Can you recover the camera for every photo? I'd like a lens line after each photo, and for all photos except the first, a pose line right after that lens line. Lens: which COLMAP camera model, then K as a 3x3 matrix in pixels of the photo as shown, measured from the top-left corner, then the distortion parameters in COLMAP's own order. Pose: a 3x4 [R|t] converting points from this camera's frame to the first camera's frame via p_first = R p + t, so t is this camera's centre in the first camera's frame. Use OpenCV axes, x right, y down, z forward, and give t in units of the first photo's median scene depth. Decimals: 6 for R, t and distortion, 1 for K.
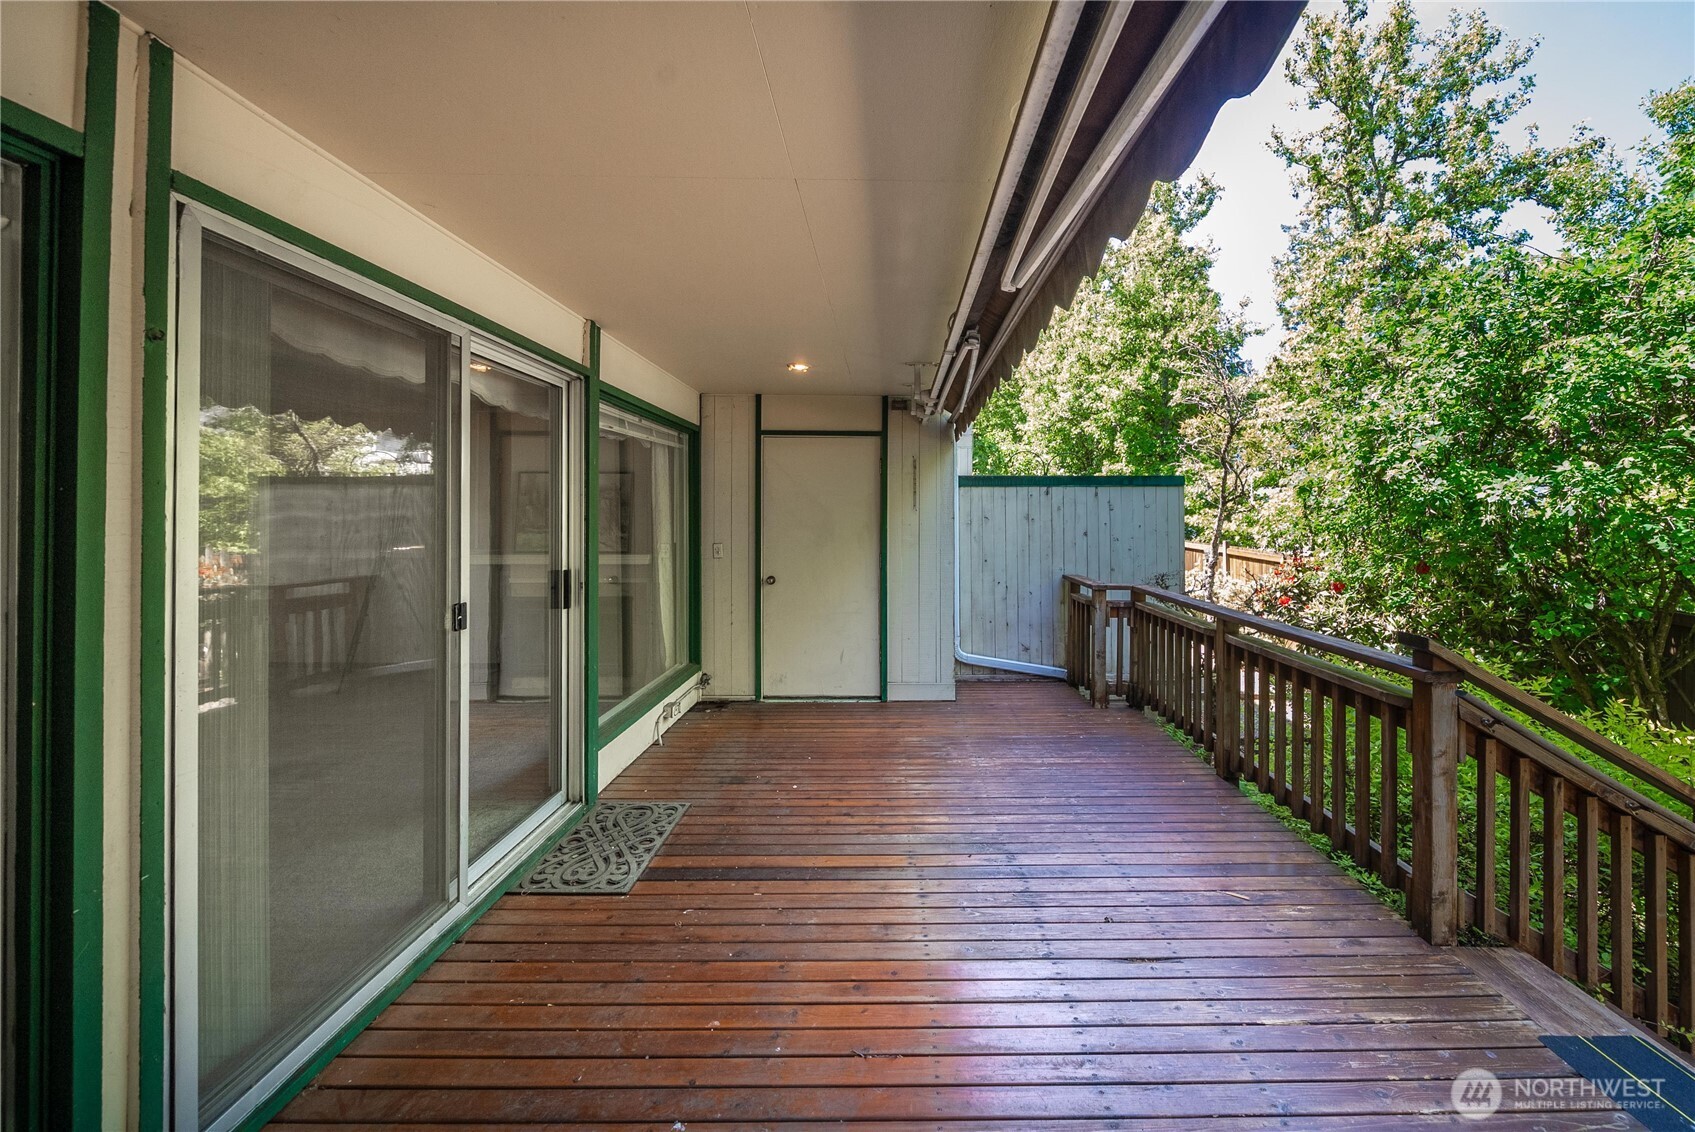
lens RADIAL K [[635.1, 0, 856.9], [0, 635.1, 535.1], [0, 0, 1]] dist [-0.011432, -0.000189]
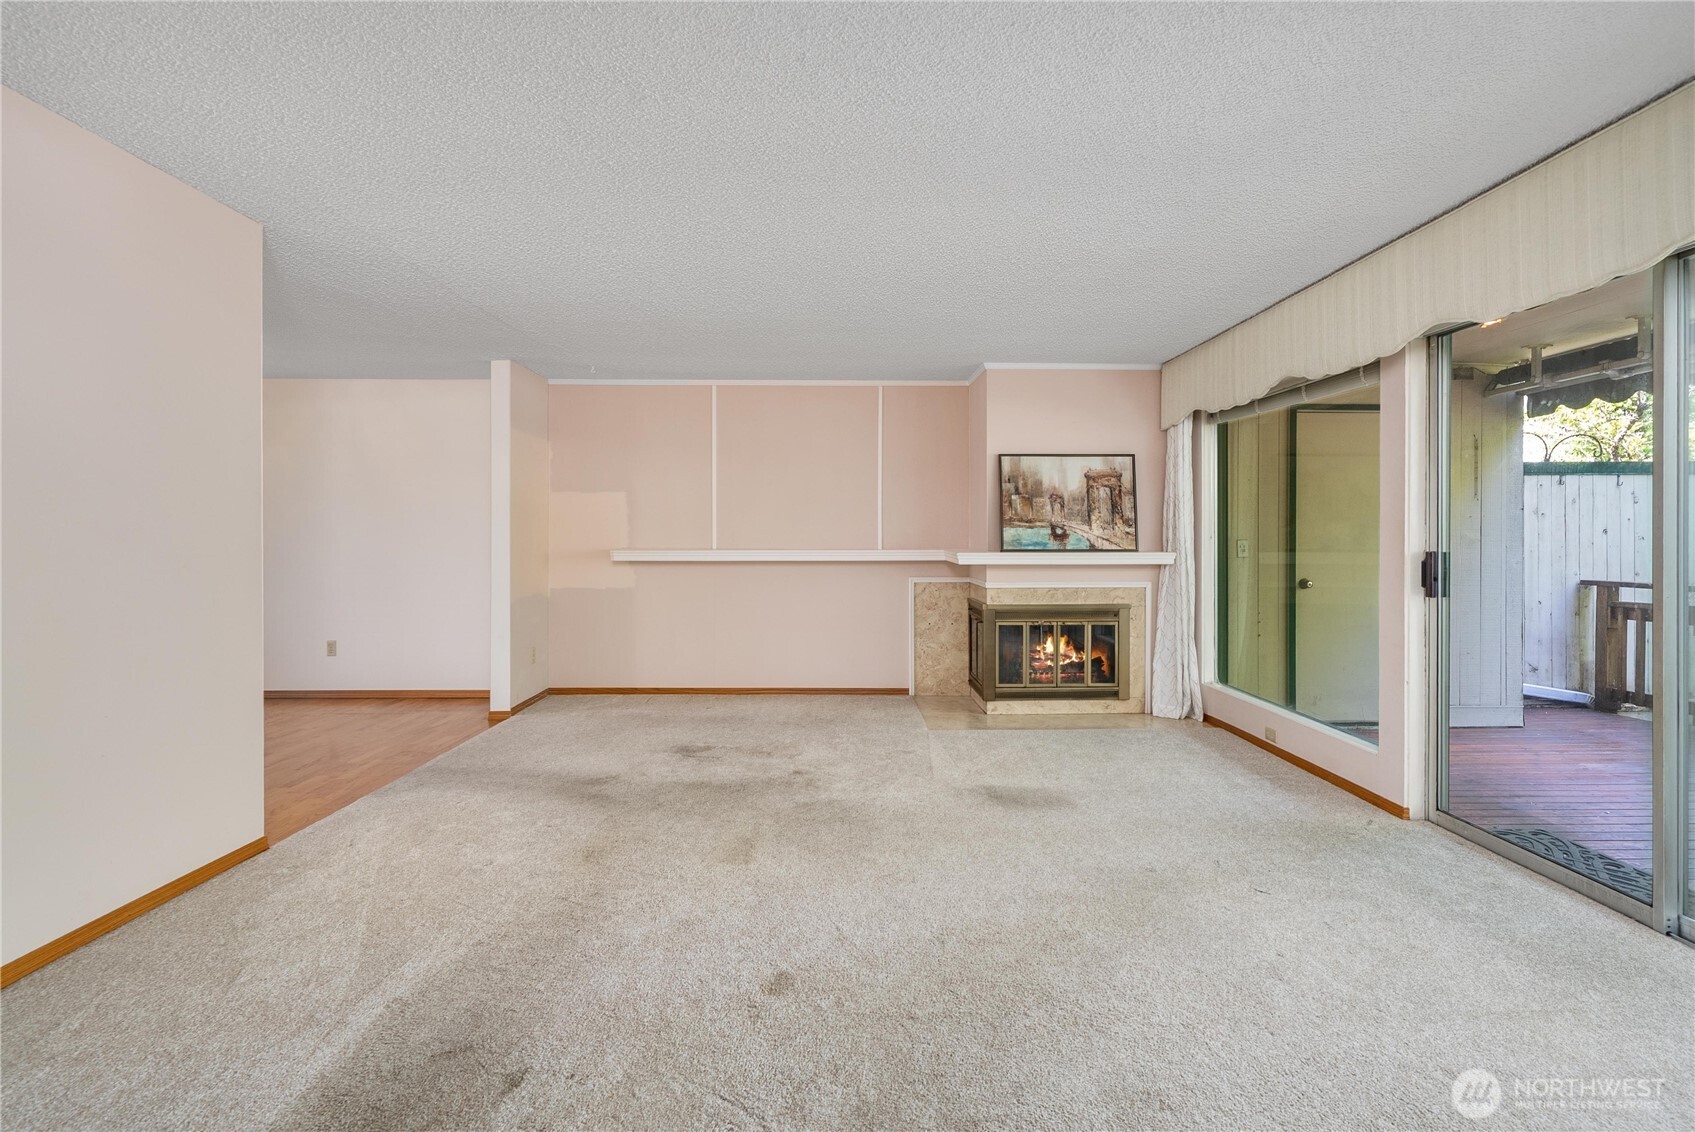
lens RADIAL K [[789.4, 0, 850.0], [0, 789.4, 541.4], [0, 0, 1]] dist [0.002172, 0.000553]
pose [[0.999934, 0.004372, -0.010650, -0.722930], [-0.004263, 0.999939, 0.010221, 0.005225], [0.010694, -0.010175, 0.999891, -0.062625]]
